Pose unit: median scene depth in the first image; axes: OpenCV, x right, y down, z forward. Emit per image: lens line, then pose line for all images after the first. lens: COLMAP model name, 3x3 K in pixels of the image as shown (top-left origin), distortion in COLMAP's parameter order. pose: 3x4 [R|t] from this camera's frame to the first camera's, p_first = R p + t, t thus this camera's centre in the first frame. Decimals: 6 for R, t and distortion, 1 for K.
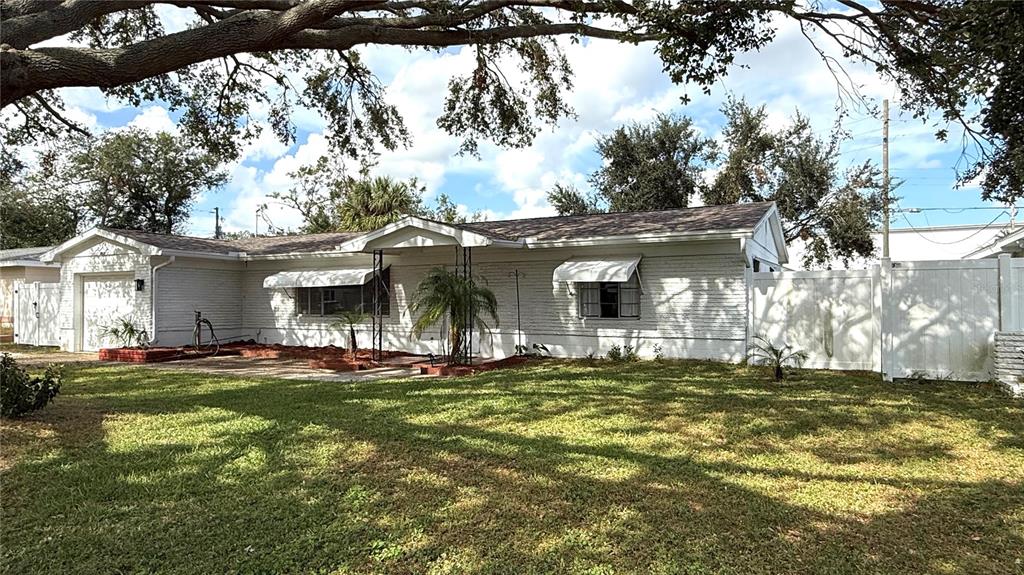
lens RADIAL K [[615.1, 0, 512.2], [0, 615.1, 292.5], [0, 0, 1]] dist [0.000786, 0.000059]
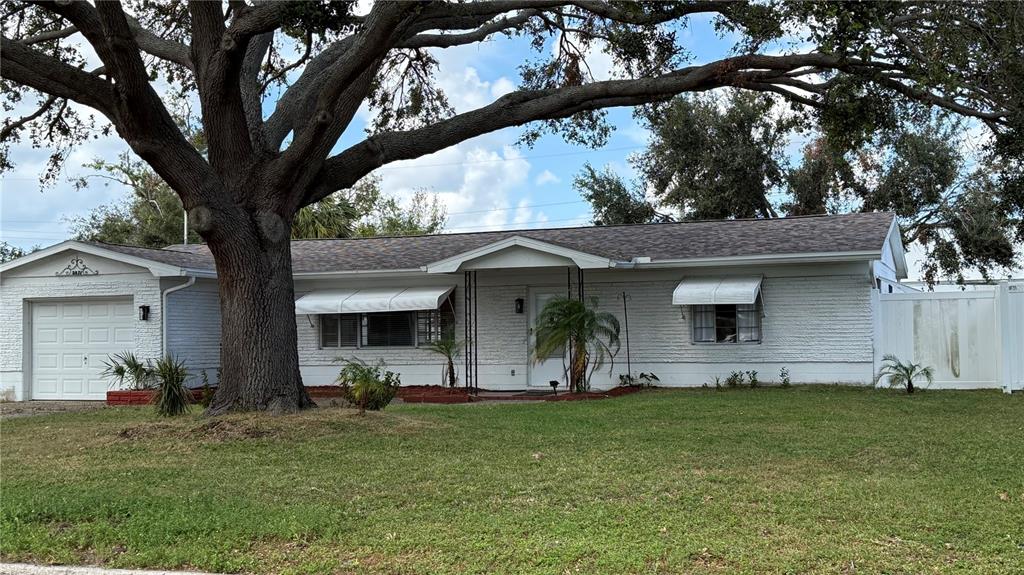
lens RADIAL K [[1205.0, 0, 512.0], [0, 1205.0, 287.5], [0, 0, 1]] dist [0.111038, -0.004780]
pose [[0.992493, -0.007655, 0.122060, -0.324915], [0.010936, 0.999596, -0.026231, 0.001760], [-0.121810, 0.027368, 0.992176, -0.652279]]
